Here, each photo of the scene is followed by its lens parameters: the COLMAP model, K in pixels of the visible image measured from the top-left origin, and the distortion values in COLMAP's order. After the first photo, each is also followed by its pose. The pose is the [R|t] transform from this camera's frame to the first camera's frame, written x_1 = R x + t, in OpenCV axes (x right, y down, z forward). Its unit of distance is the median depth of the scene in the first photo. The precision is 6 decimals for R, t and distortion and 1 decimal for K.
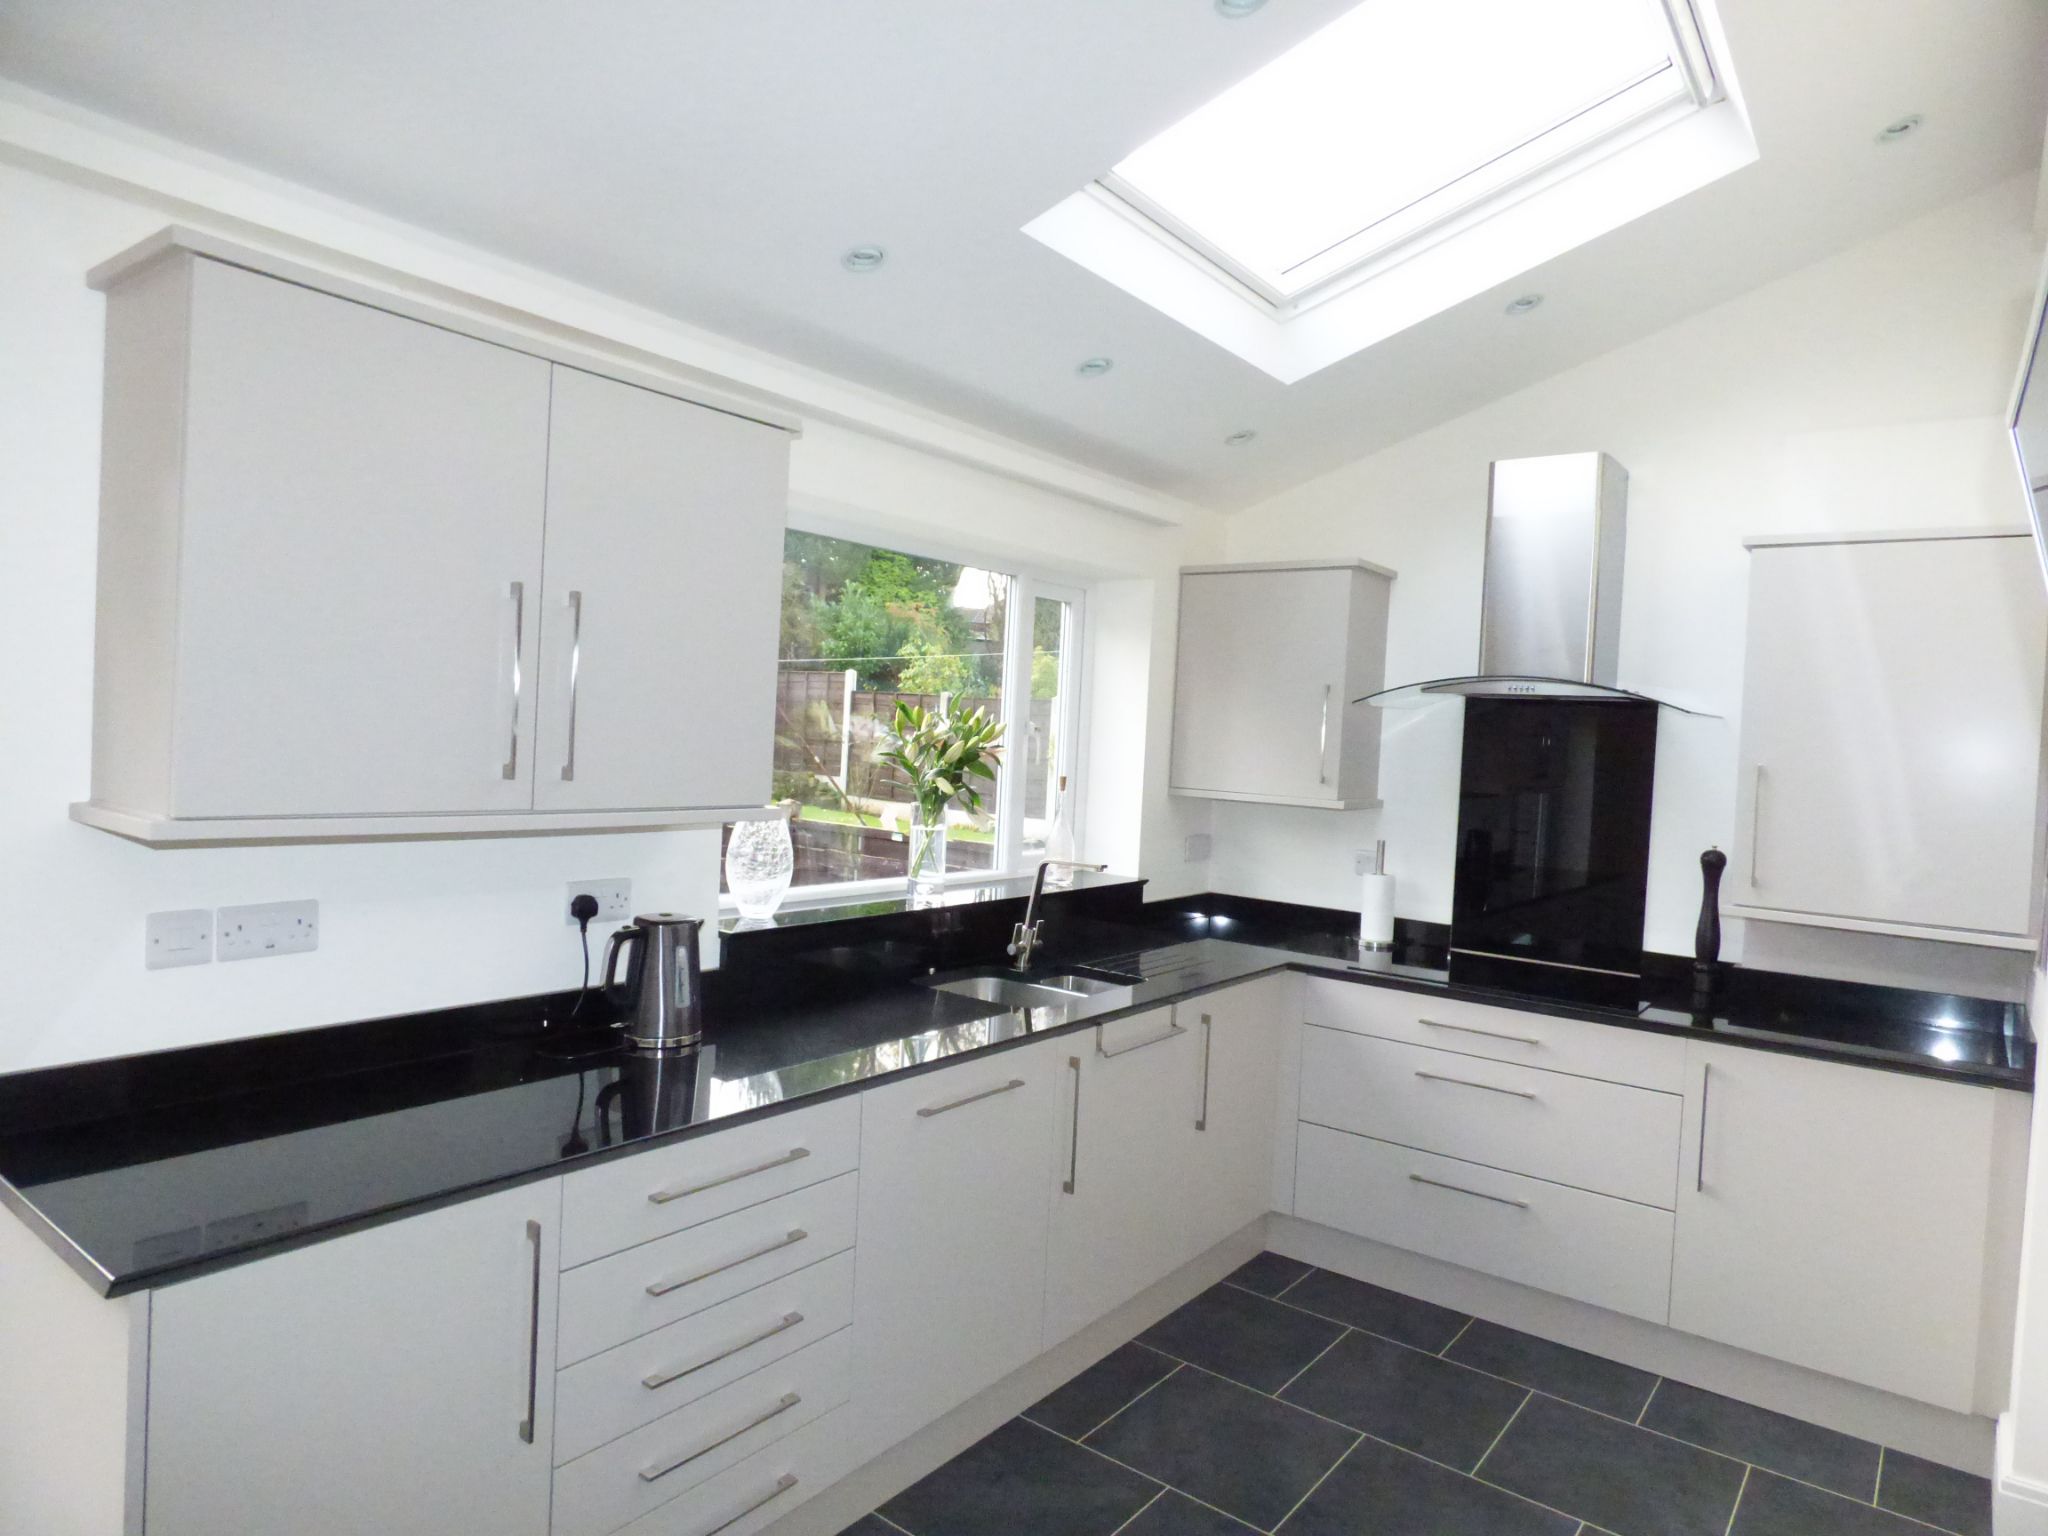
lens RADIAL K [[1237.0, 0, 1038.3], [0, 1237.0, 761.4], [0, 0, 1]] dist [-0.004643, -0.005514]
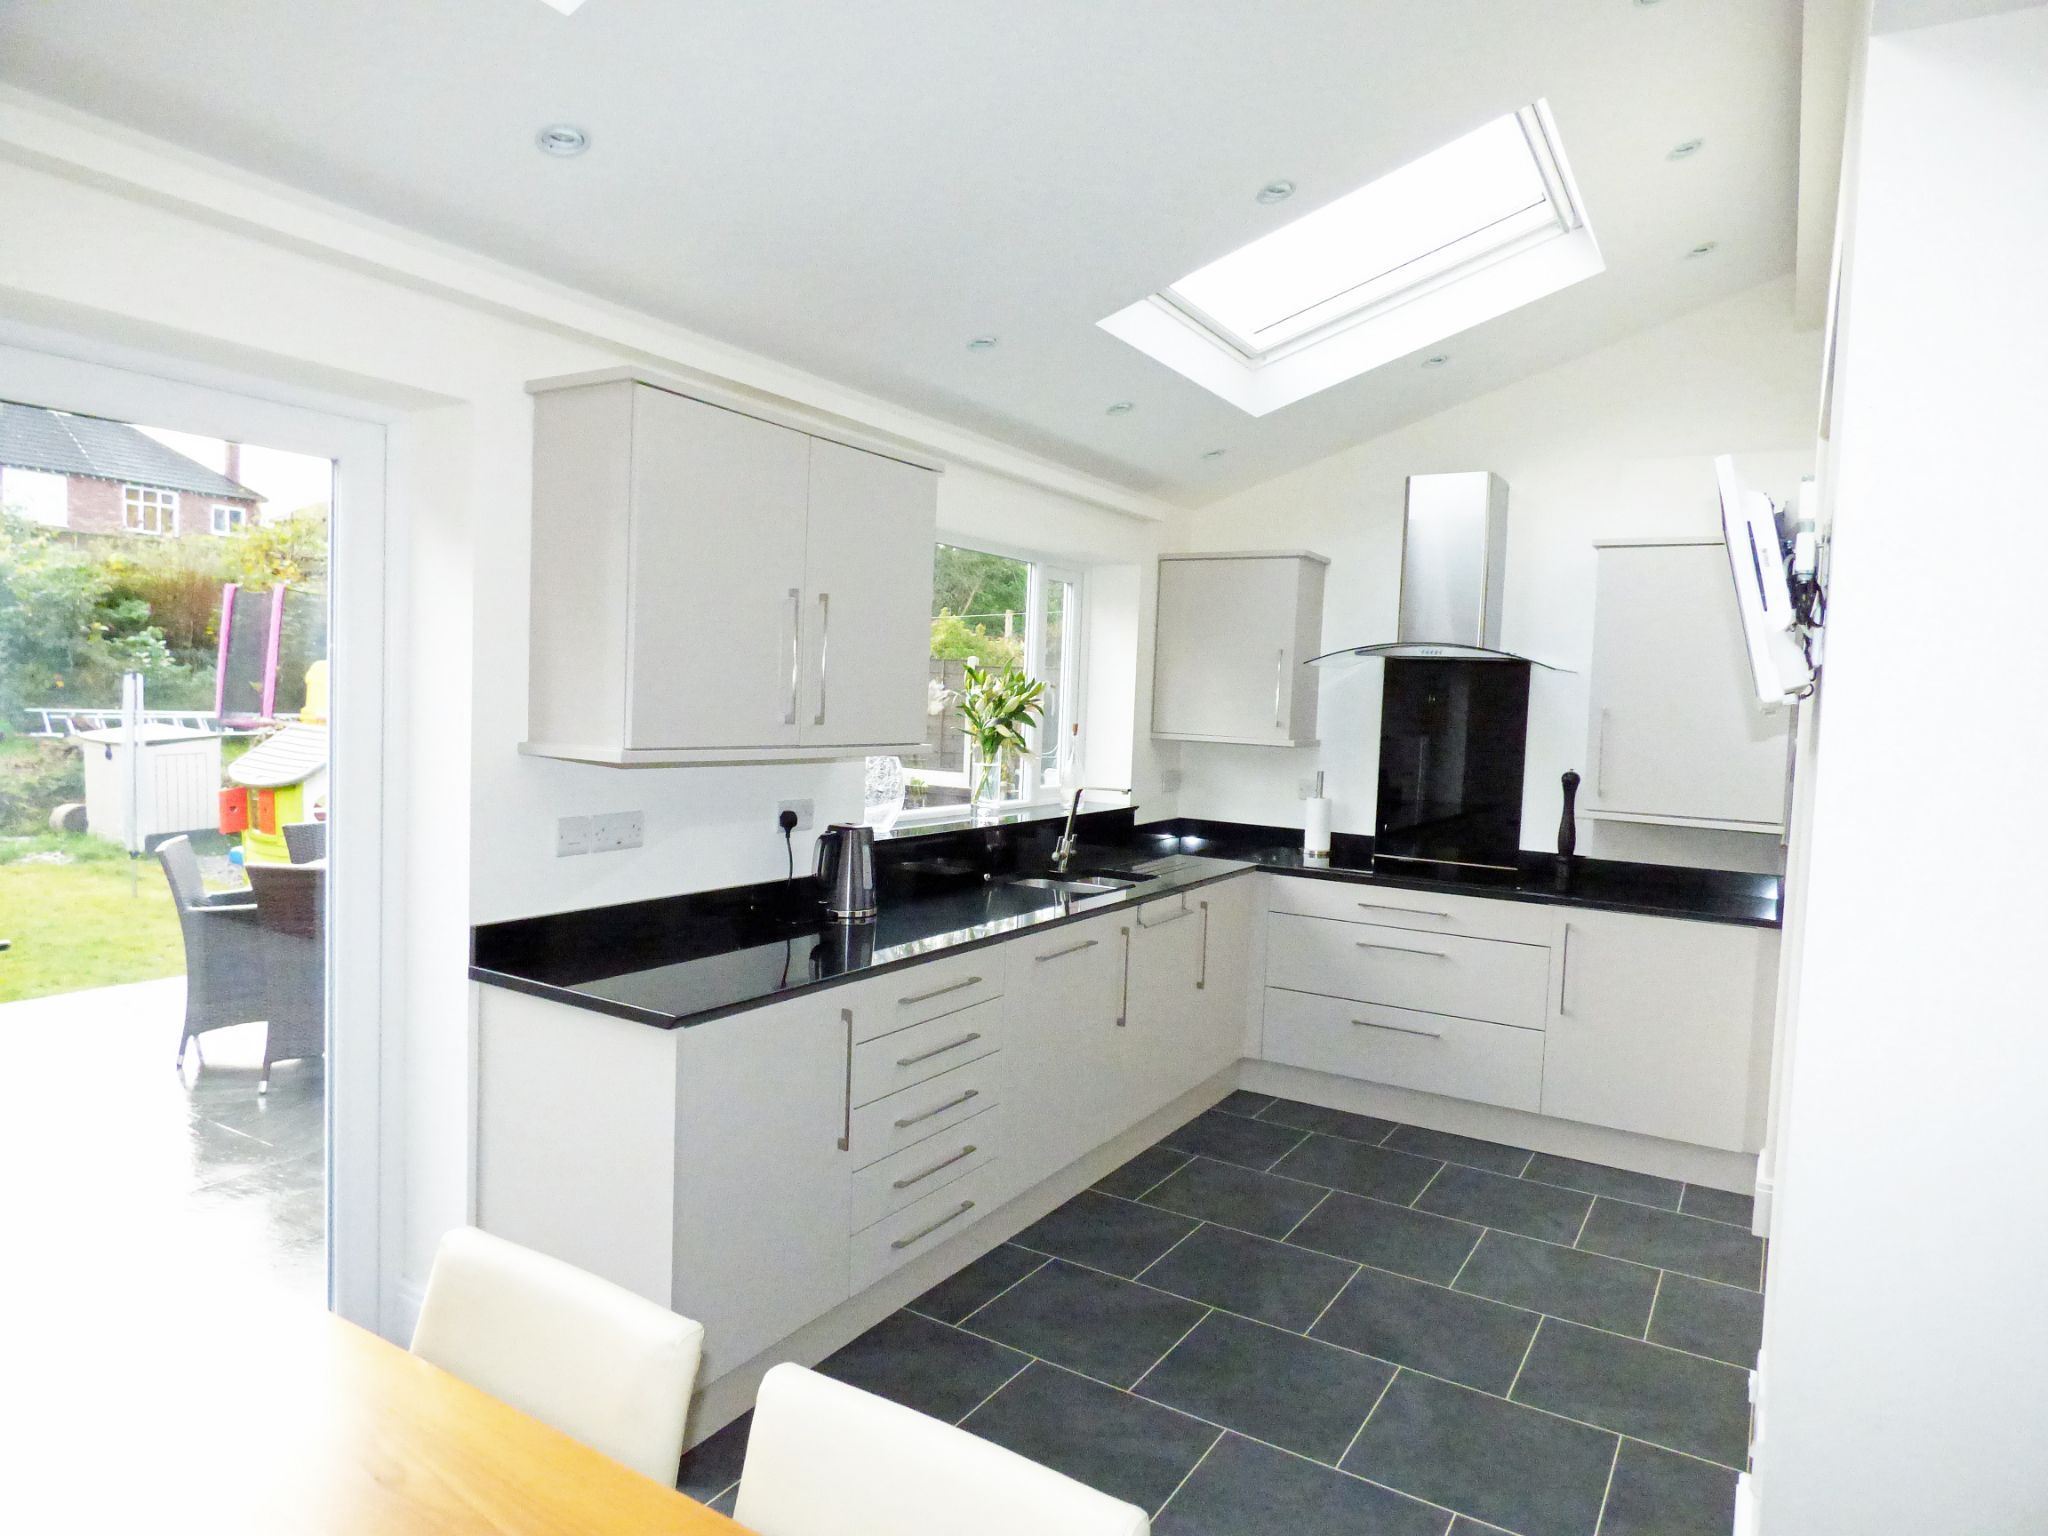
lens RADIAL K [[1237.0, 0, 1037.2], [0, 1237.0, 762.8], [0, 0, 1]] dist [-0.004643, -0.005514]
pose [[0.995061, -0.015925, 0.097976, -0.166867], [0.012494, 0.999290, 0.035534, 0.007261], [-0.098472, -0.034134, 0.994554, -0.287660]]
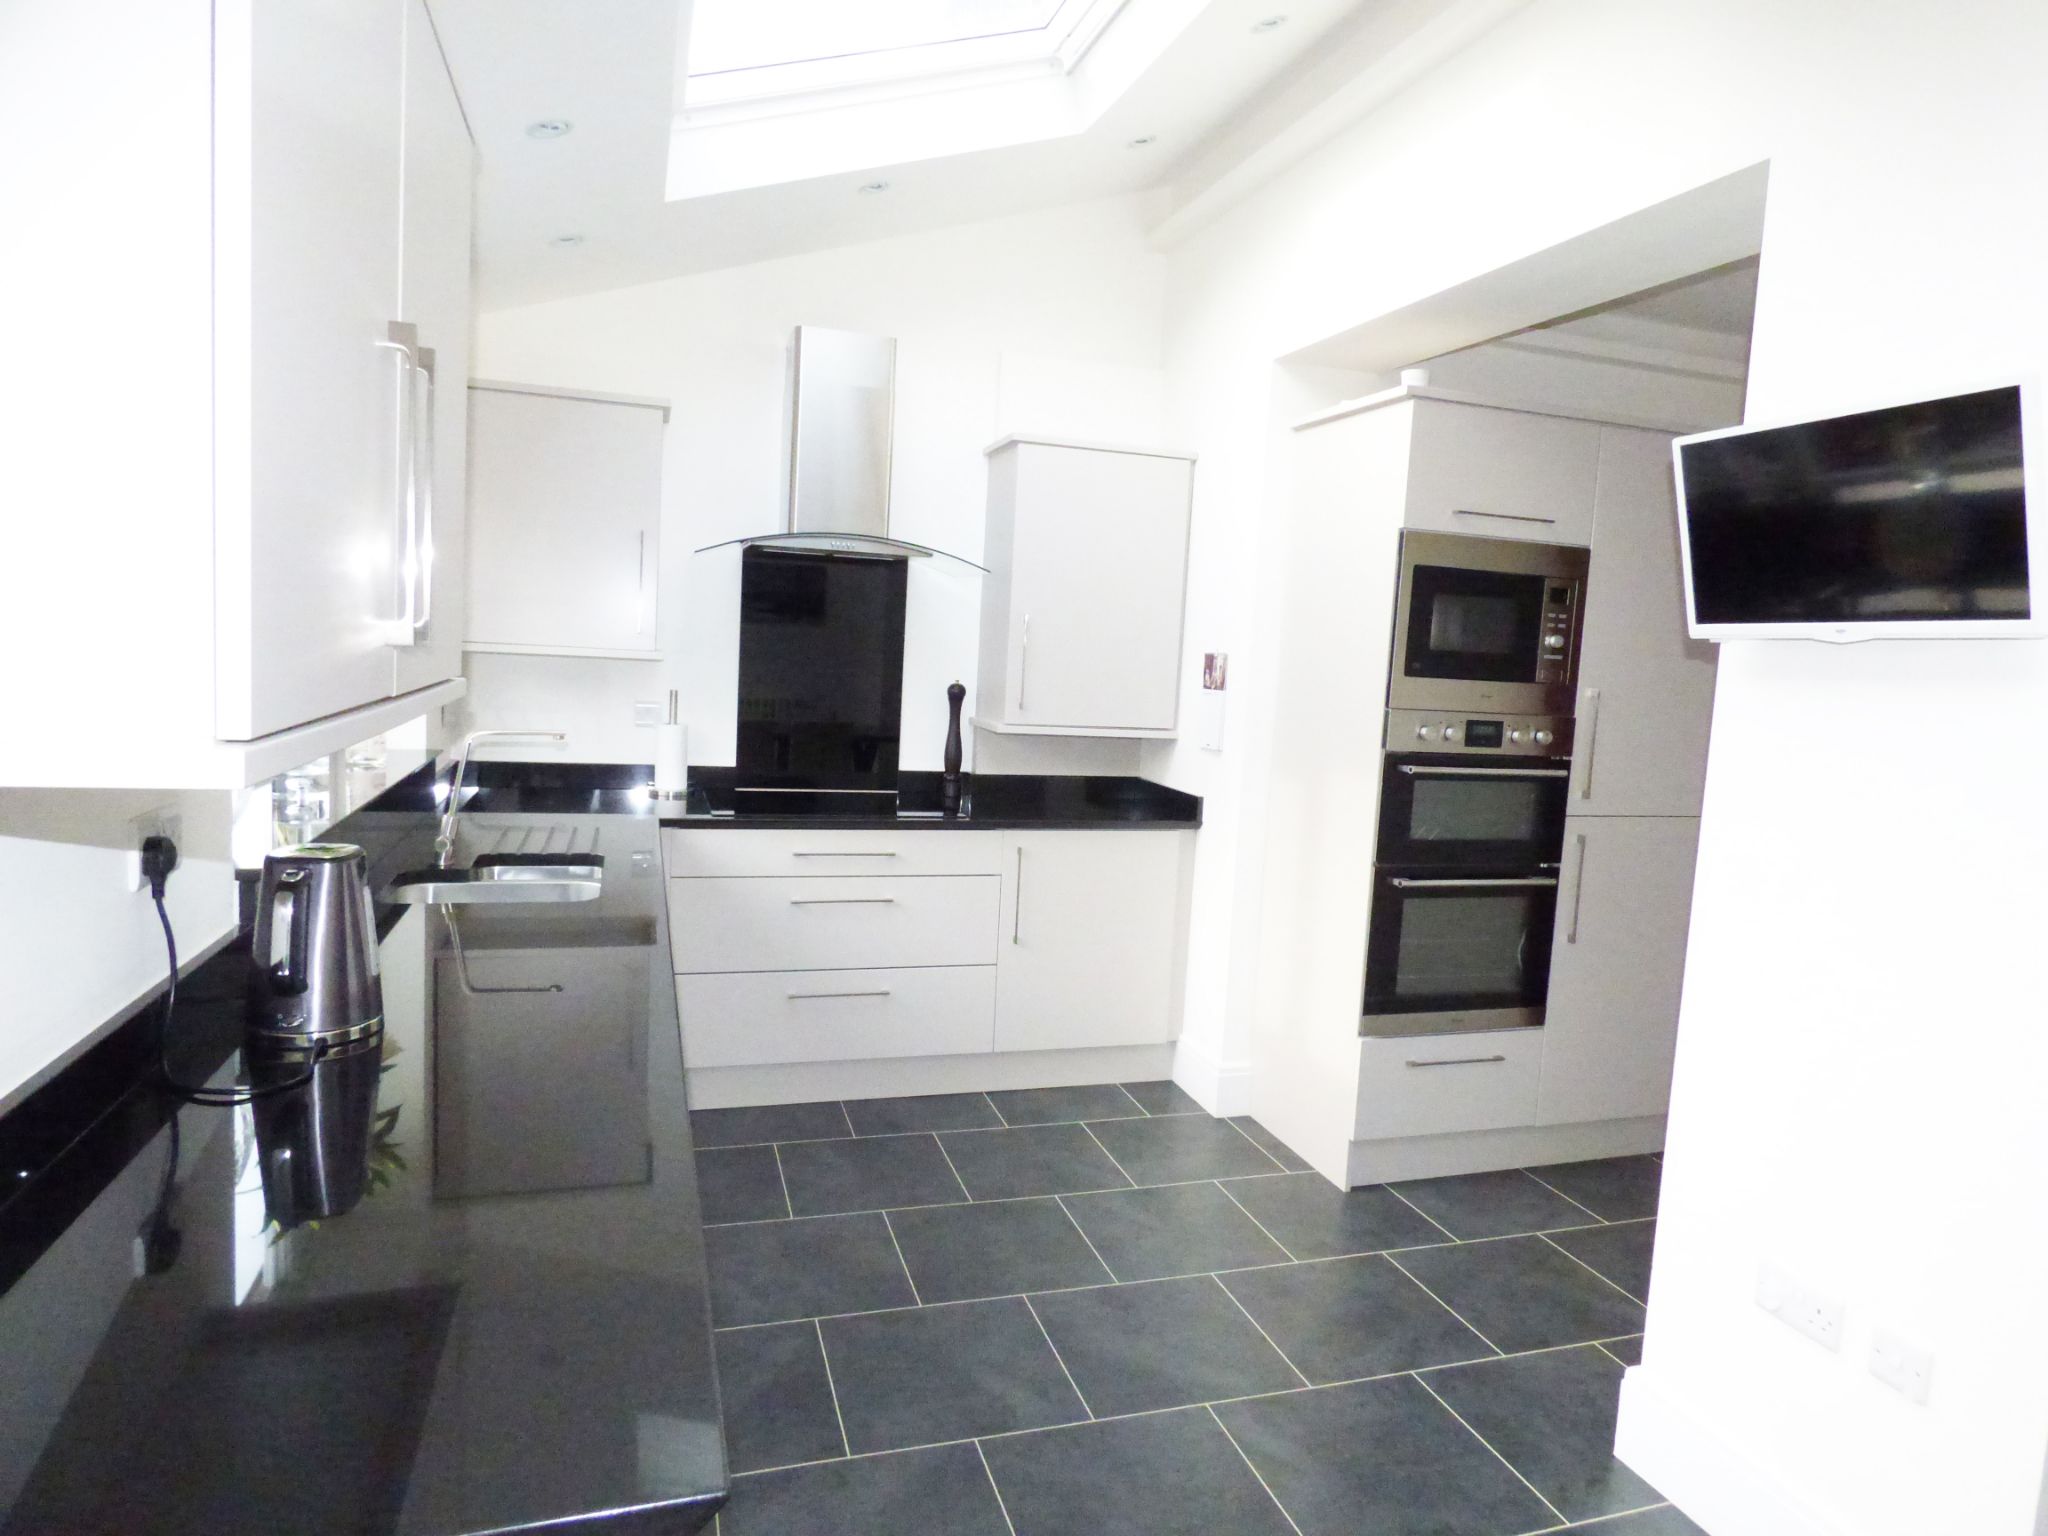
lens RADIAL K [[1237.0, 0, 1041.8], [0, 1237.0, 767.3], [0, 0, 1]] dist [-0.004643, -0.005514]
pose [[0.573675, -0.101757, 0.812738, -0.448411], [-0.004406, 0.991855, 0.127292, -0.004304], [-0.819071, -0.076605, 0.568554, 0.221367]]
